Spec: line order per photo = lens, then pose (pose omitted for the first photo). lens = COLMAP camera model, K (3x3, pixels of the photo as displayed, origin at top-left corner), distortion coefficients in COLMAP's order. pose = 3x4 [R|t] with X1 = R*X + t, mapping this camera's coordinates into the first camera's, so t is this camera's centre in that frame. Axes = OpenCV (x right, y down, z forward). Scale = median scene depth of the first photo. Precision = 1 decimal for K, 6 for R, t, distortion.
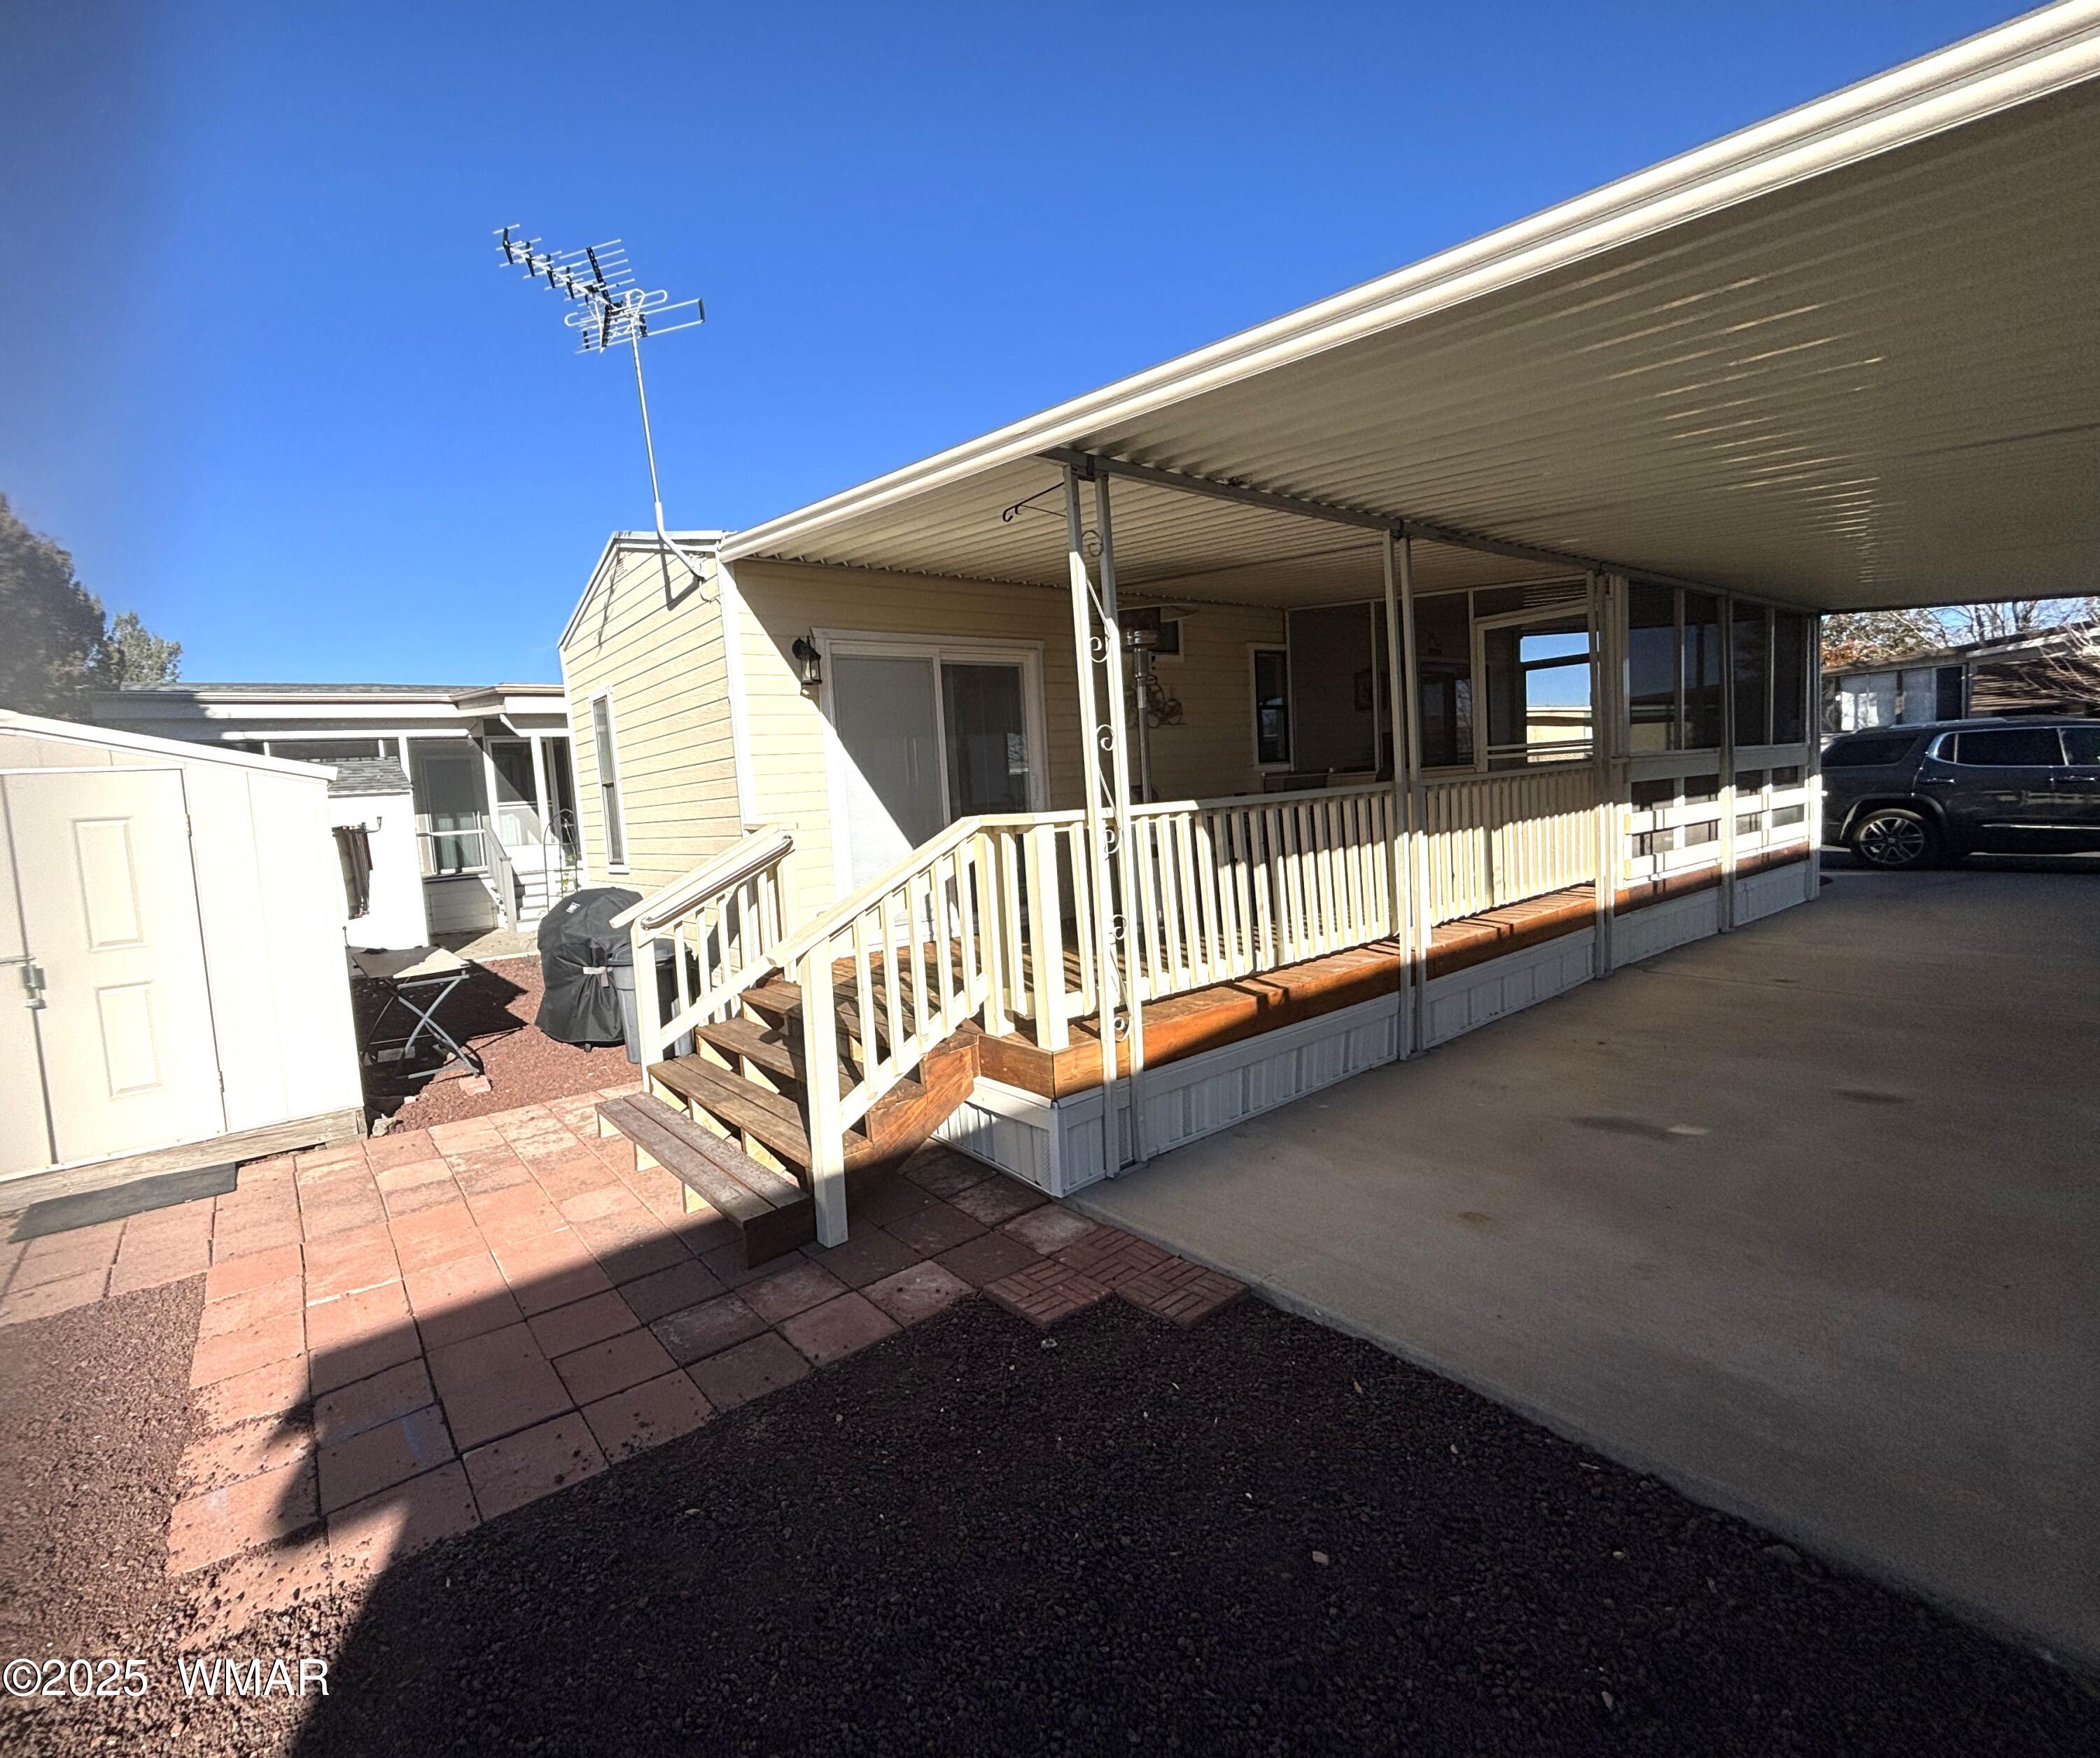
lens RADIAL K [[967.2, 0, 921.7], [0, 967.2, 869.1], [0, 0, 1]] dist [0.003411, 0.002481]
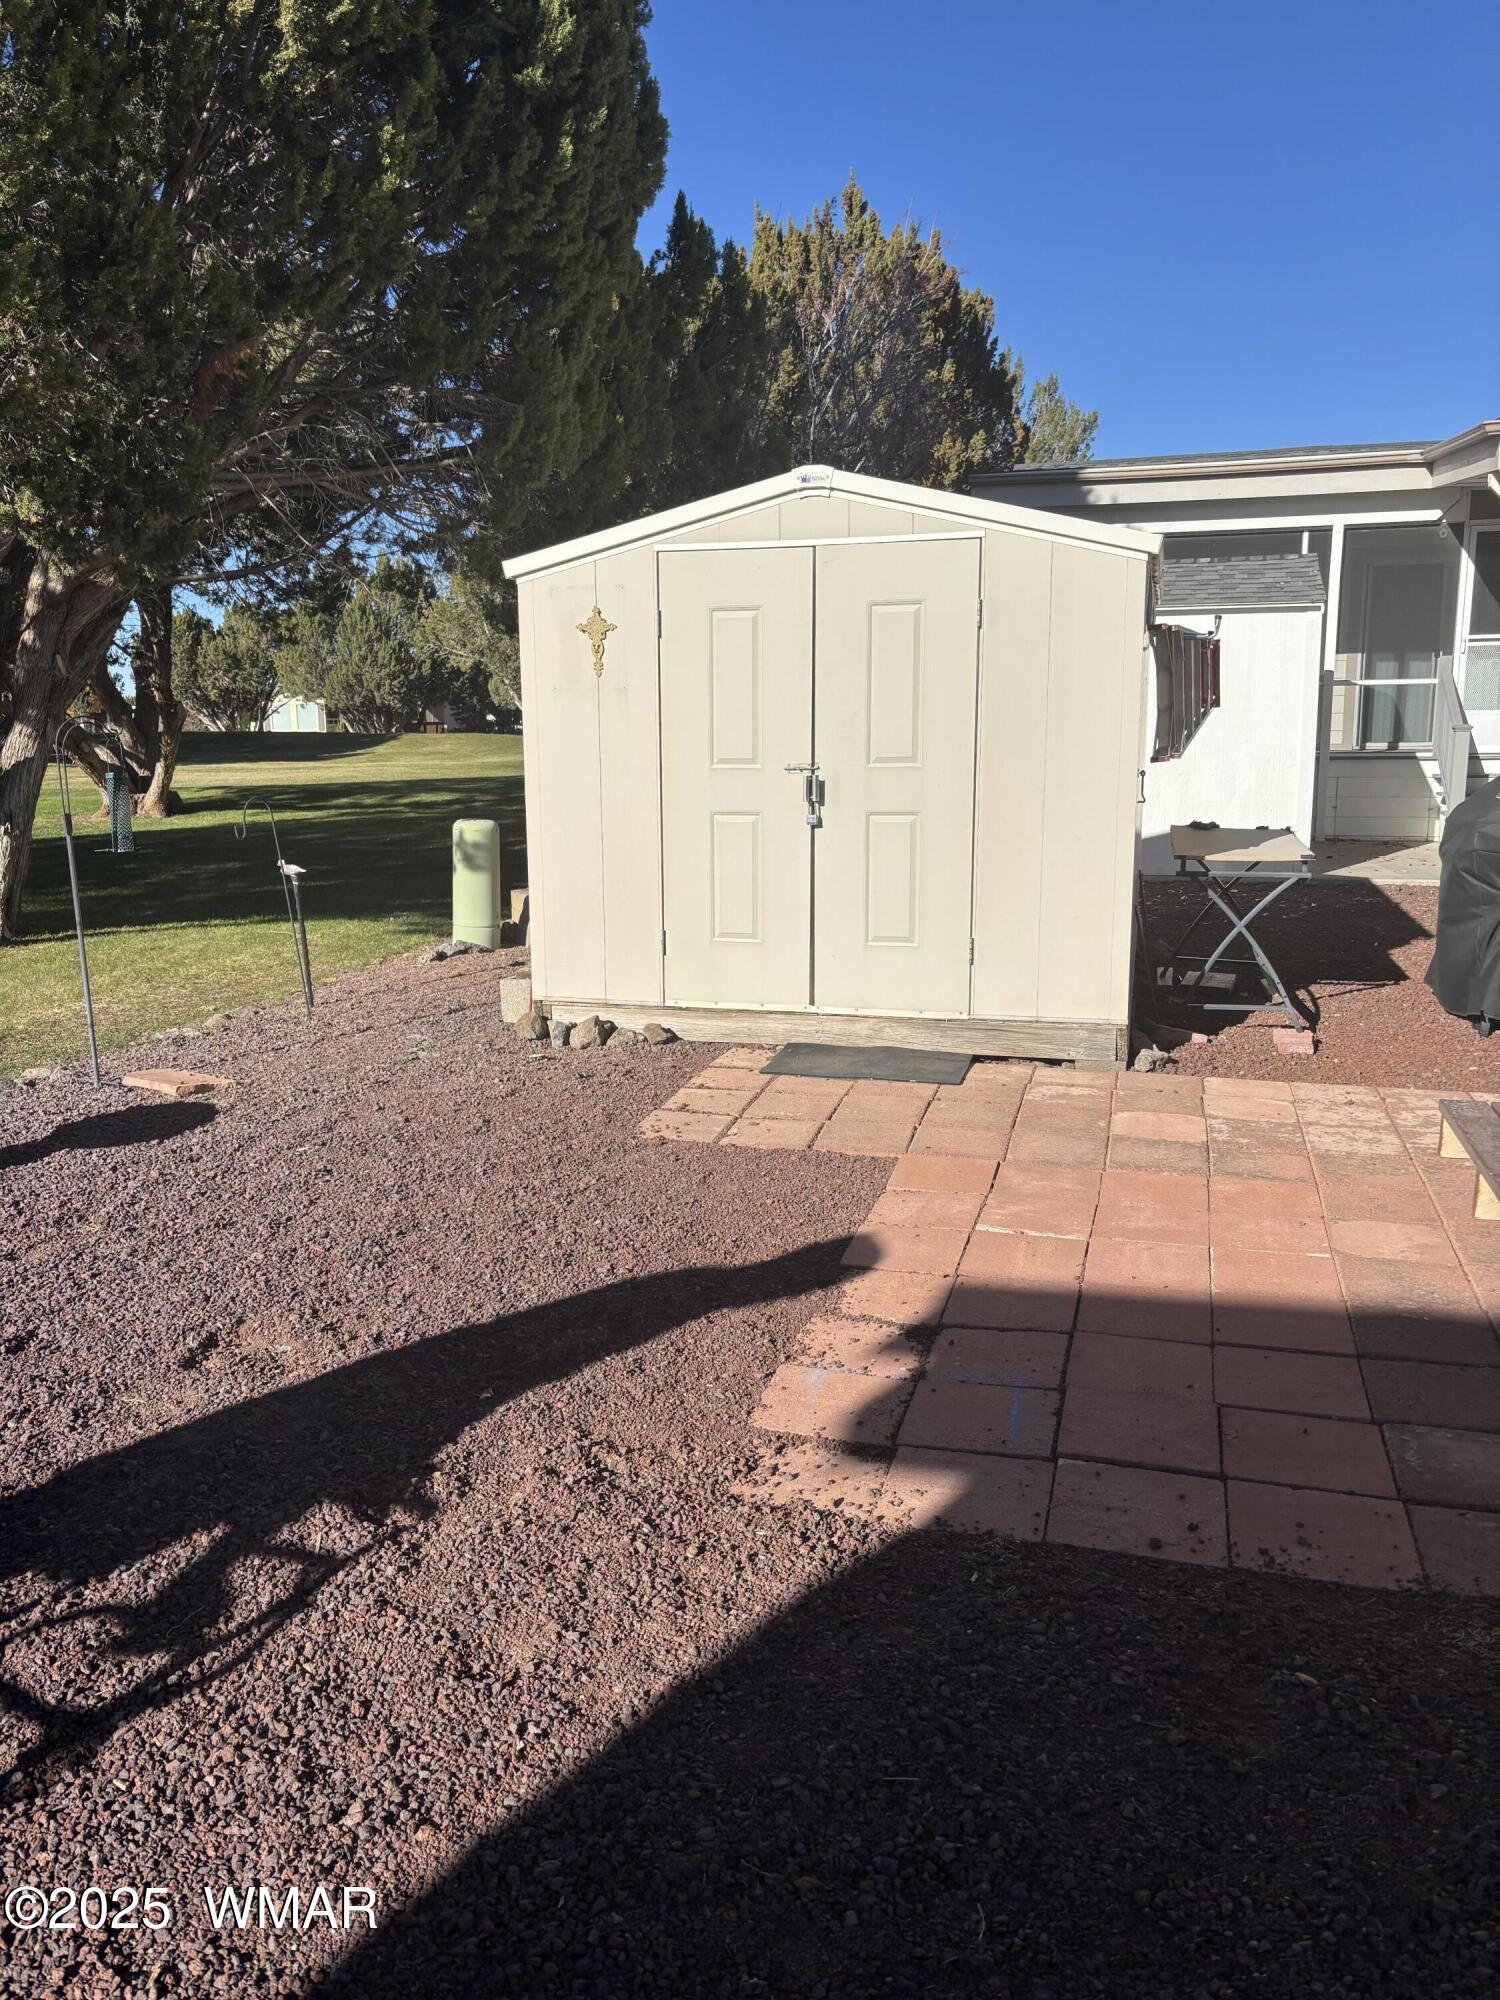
lens RADIAL K [[1522.6, 0, 742.8], [0, 1522.6, 998.3], [0, 0, 1]] dist [0.064471, -0.064075]
pose [[0.640146, 0.197443, -0.742448, 0.092611], [-0.087753, 0.978878, 0.184656, 0.047887], [0.763225, -0.053054, 0.643951, 0.062887]]
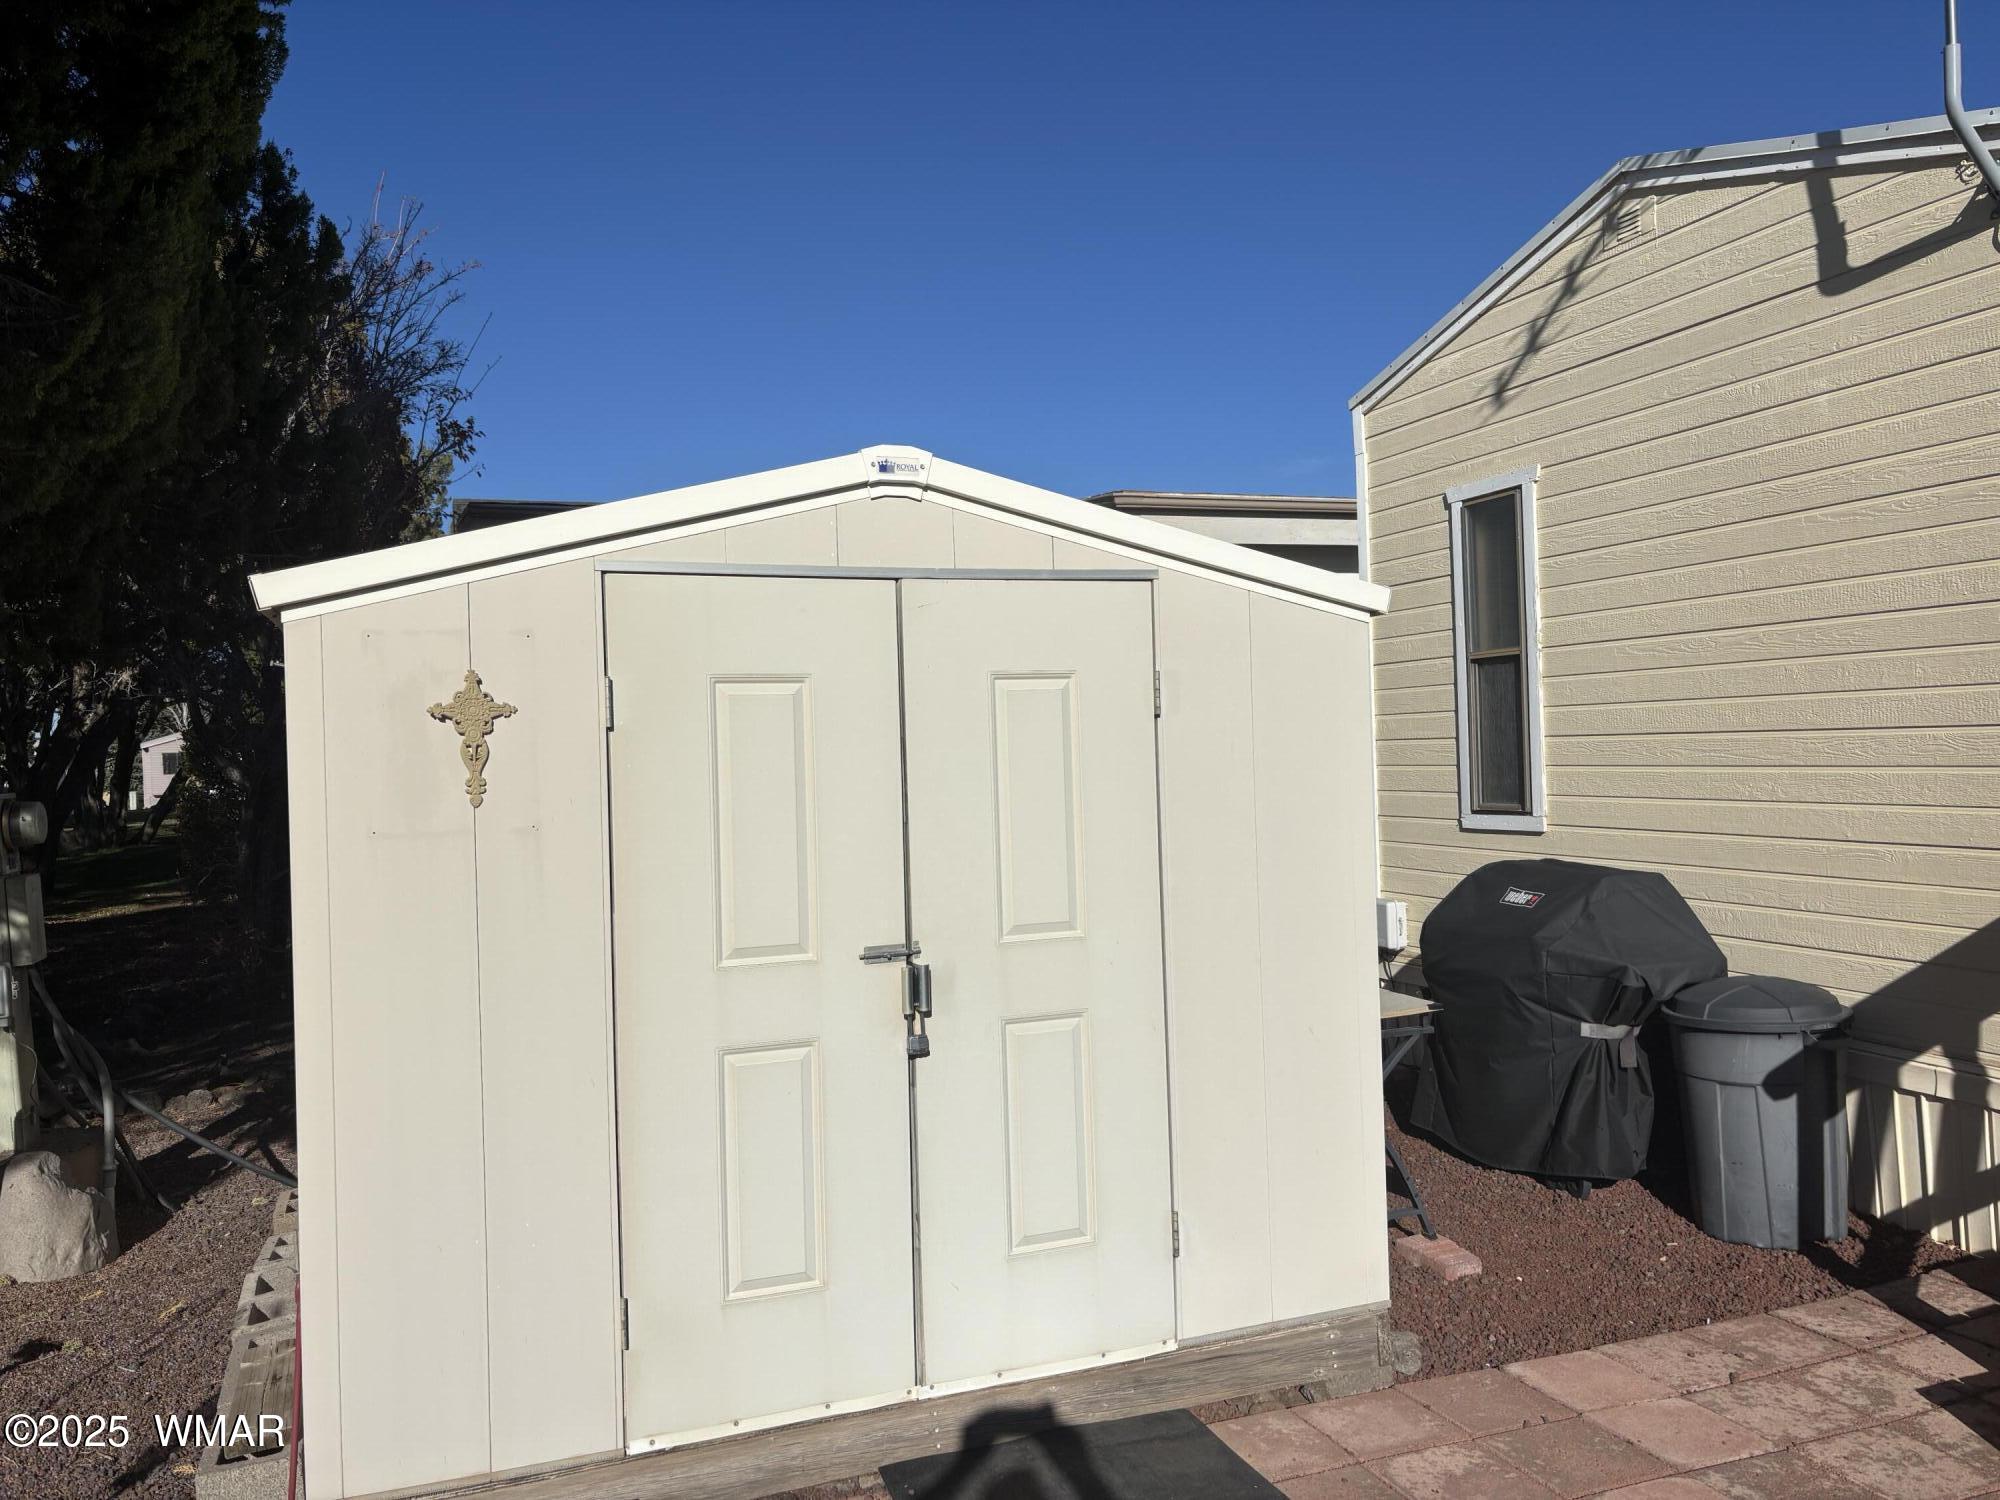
lens RADIAL K [[1522.6, 0, 989.1], [0, 1522.6, 743.8], [0, 0, 1]] dist [0.064471, -0.064075]
pose [[0.972014, 0.039459, -0.231587, -0.705913], [-0.052545, 0.997335, -0.050612, 0.024059], [0.228973, 0.061364, 0.971497, 0.251454]]
